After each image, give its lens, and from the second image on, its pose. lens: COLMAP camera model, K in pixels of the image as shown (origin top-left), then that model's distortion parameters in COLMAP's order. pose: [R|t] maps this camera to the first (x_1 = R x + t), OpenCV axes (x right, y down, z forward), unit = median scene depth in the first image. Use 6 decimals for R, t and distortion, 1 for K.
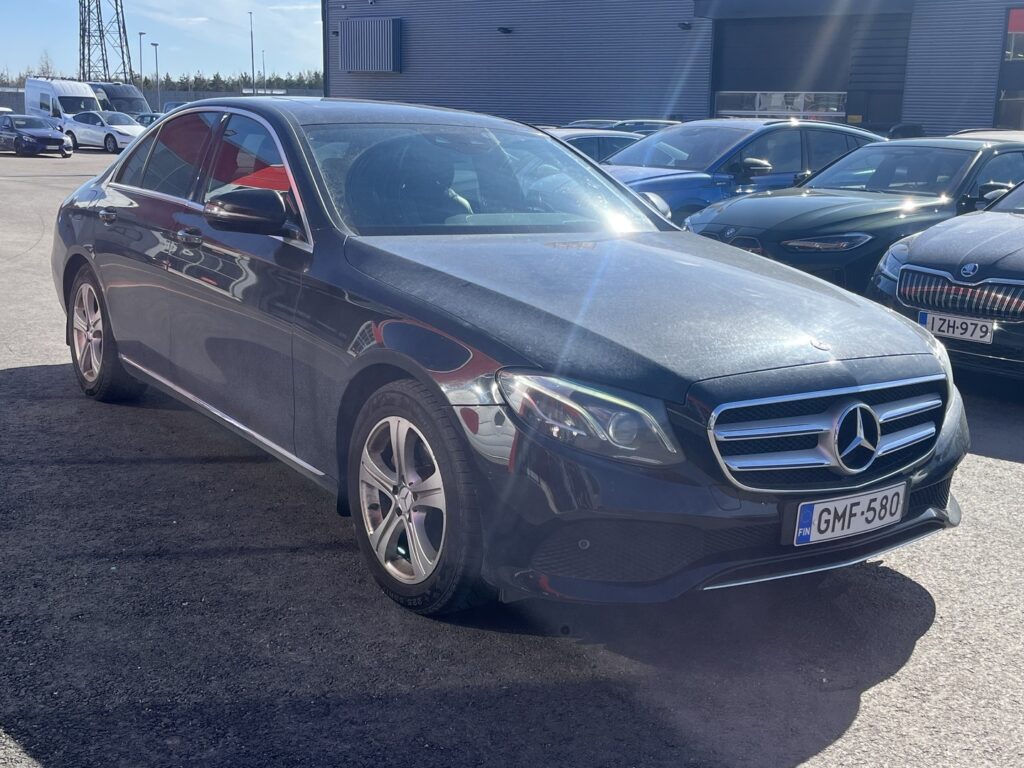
lens RADIAL K [[1123.1, 0, 512.0], [0, 1123.1, 384.0], [0, 0, 1]] dist [0.009307, -0.026335]
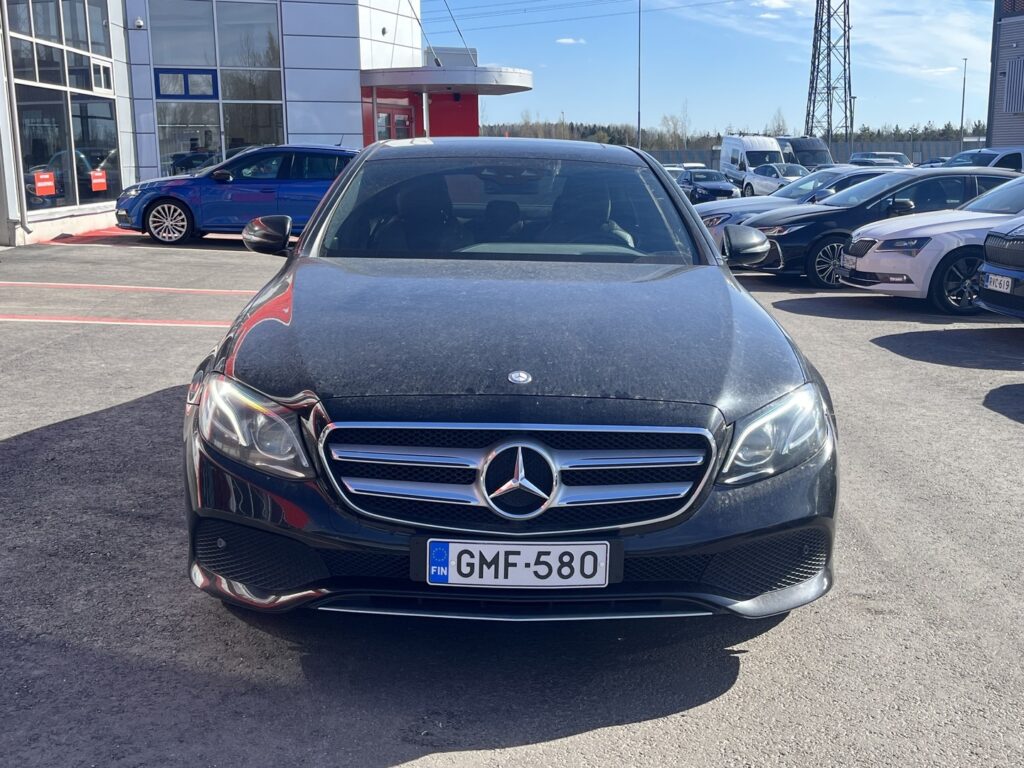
lens RADIAL K [[1123.1, 0, 512.0], [0, 1123.1, 384.0], [0, 0, 1]] dist [0.009307, -0.026335]
pose [[0.839748, 0.076637, -0.537540, 0.789151], [-0.099655, 0.994926, -0.013835, -0.015996], [0.533753, 0.065186, 0.843125, 0.230280]]
